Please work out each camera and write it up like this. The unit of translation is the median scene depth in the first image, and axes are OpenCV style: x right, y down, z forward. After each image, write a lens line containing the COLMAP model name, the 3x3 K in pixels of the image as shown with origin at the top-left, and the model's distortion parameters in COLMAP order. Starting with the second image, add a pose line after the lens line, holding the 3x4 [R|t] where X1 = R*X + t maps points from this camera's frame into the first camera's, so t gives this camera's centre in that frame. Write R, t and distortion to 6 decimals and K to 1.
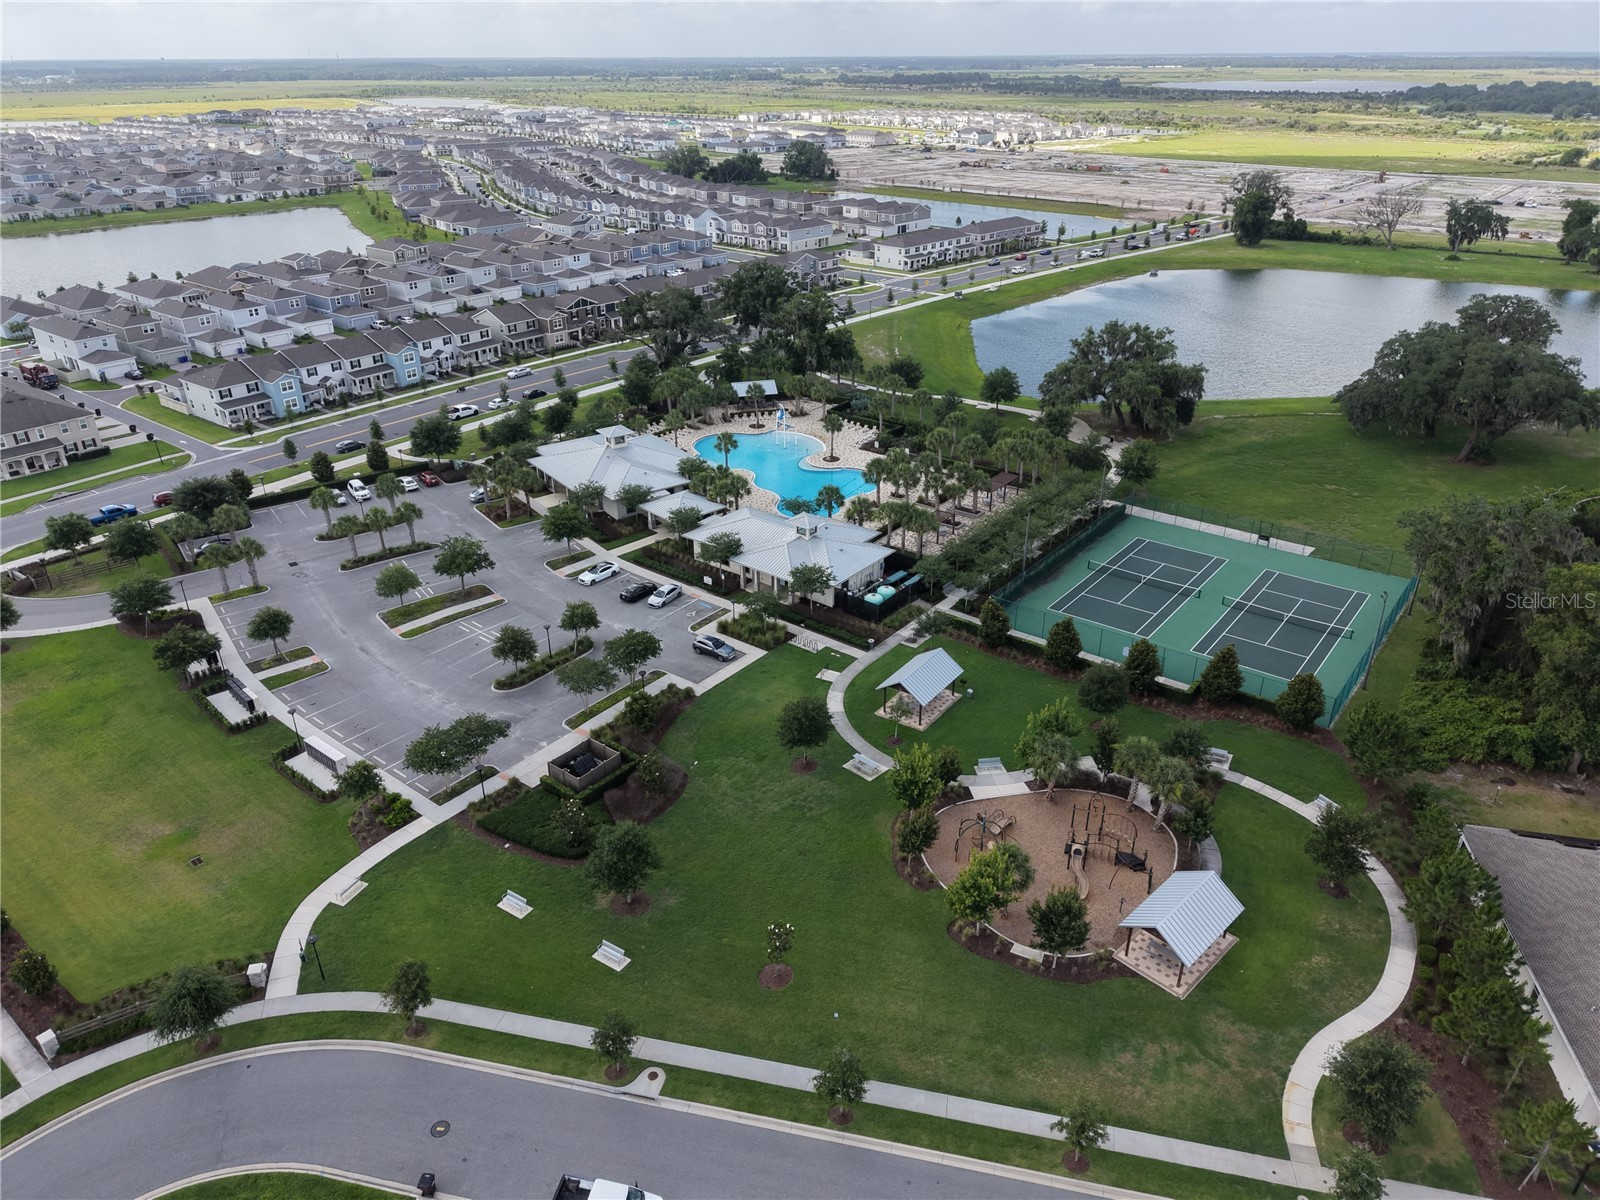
lens RADIAL K [[1068.4, 0, 800.0], [0, 1068.4, 600.0], [0, 0, 1]] dist [0.020532, -0.017820]
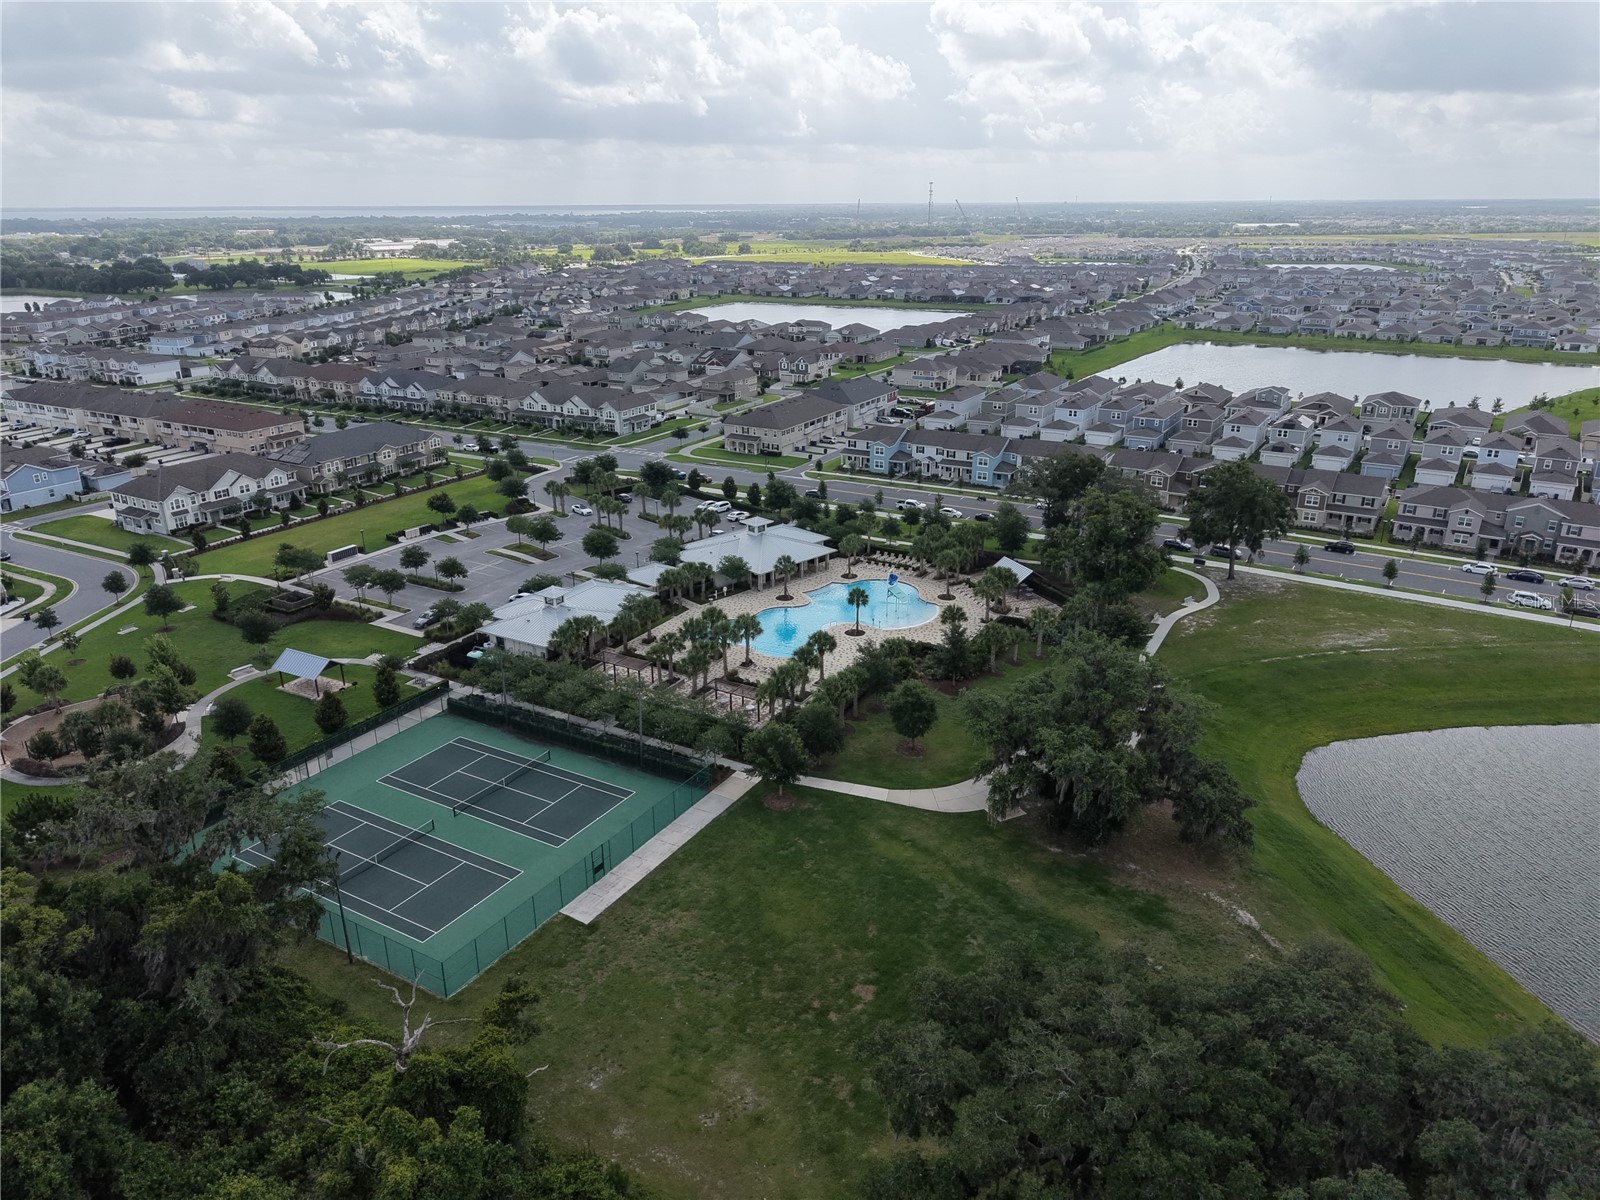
lens RADIAL K [[1053.2, 0, 802.9], [0, 1053.2, 594.8], [0, 0, 1]] dist [0.041254, -0.060264]
pose [[0.144584, 0.347785, -0.926359, 0.871486], [-0.443162, 0.859813, 0.253634, -0.379890], [0.884705, 0.373856, 0.278440, 0.710420]]
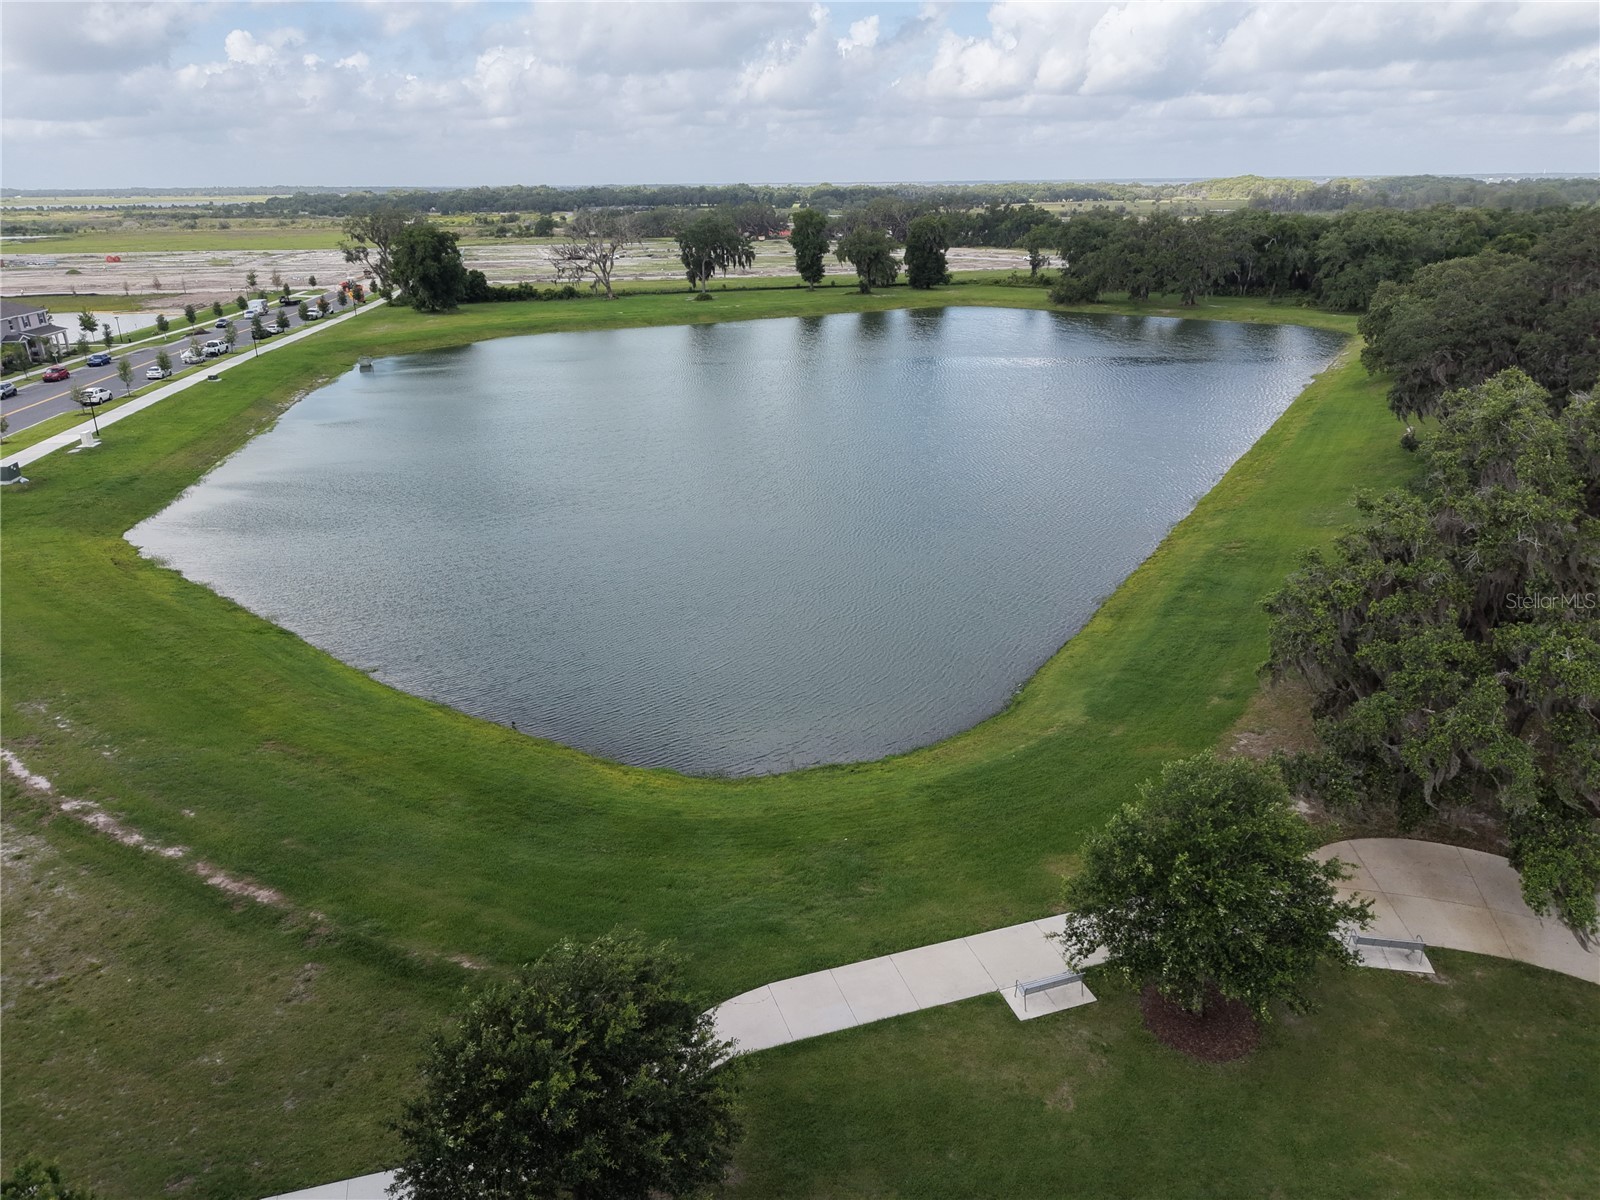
lens RADIAL K [[1068.4, 0, 800.0], [0, 1068.4, 600.0], [0, 0, 1]] dist [0.020532, -0.017820]
pose [[0.581966, -0.298434, 0.756474, 0.048981], [0.379312, 0.922455, 0.072104, -0.311602], [-0.719331, 0.244978, 0.650037, 1.064266]]
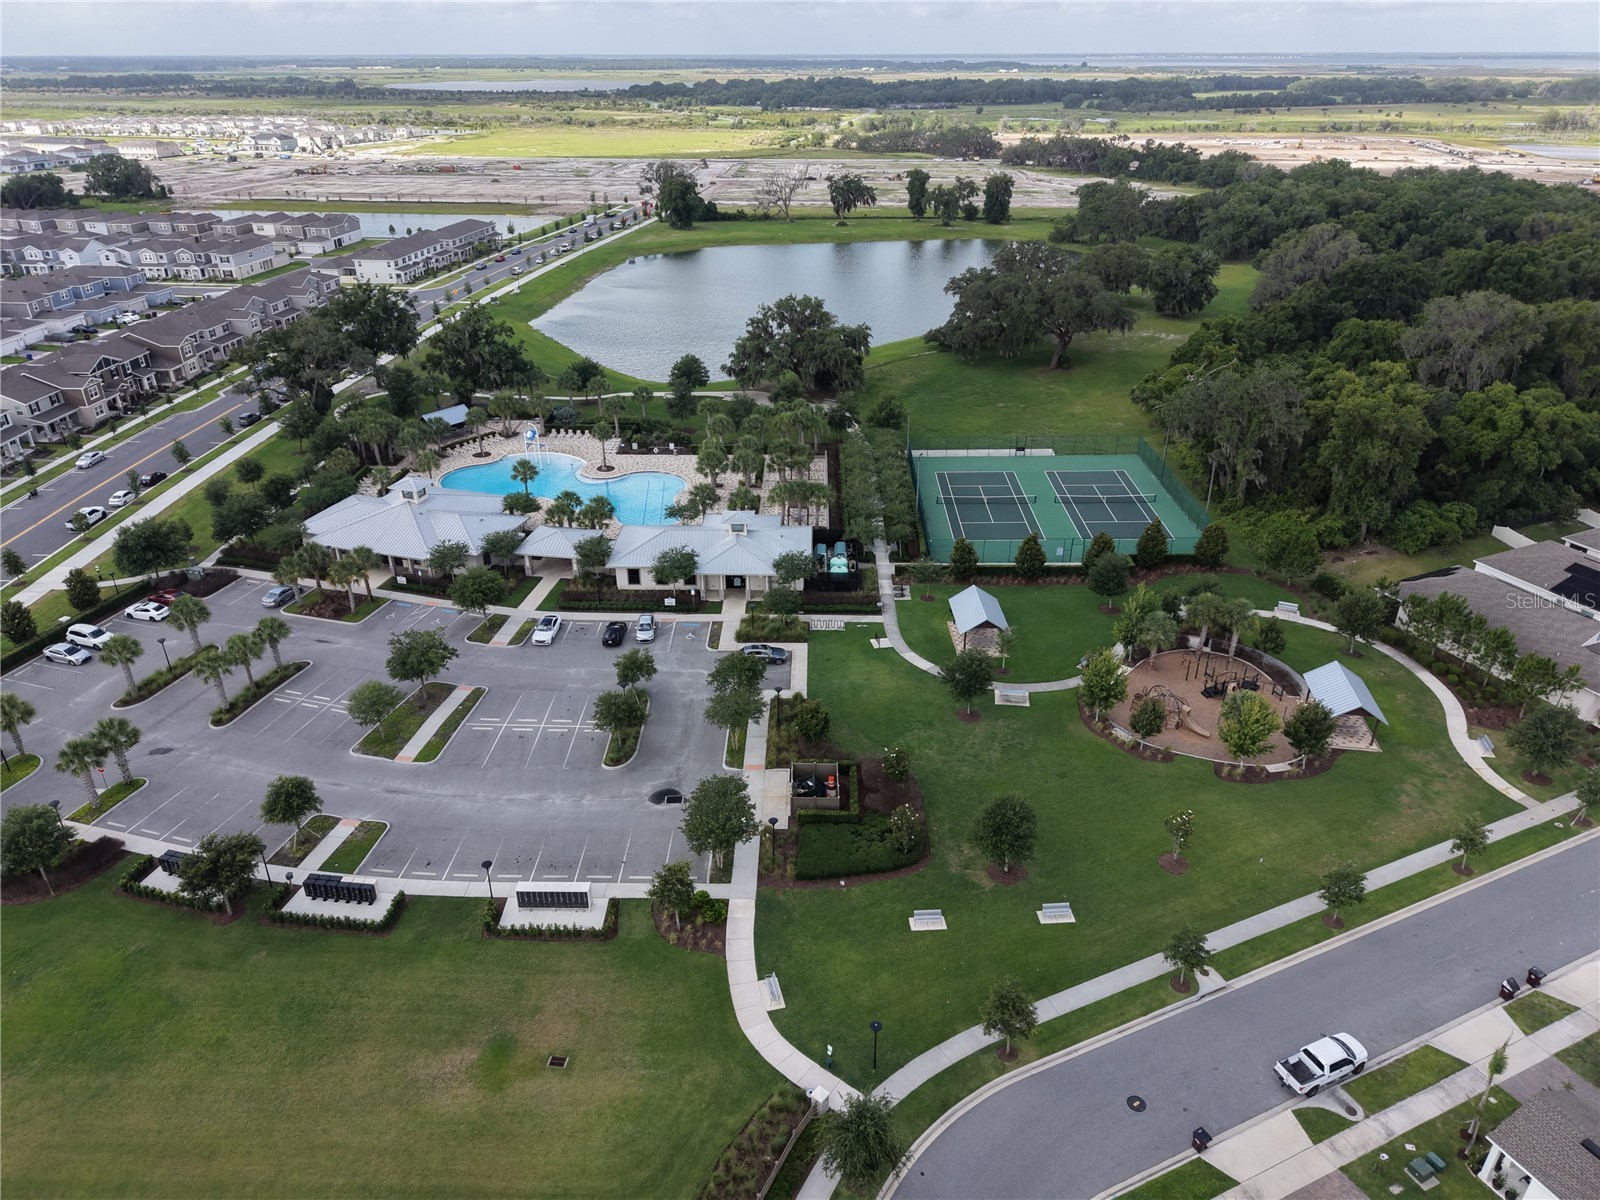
lens RADIAL K [[1068.4, 0, 800.0], [0, 1068.4, 600.0], [0, 0, 1]] dist [0.020532, -0.017820]
pose [[0.797084, -0.271933, 0.539175, -0.388917], [0.272412, 0.958779, 0.080844, -0.050244], [-0.538934, 0.082438, 0.838304, 0.110684]]
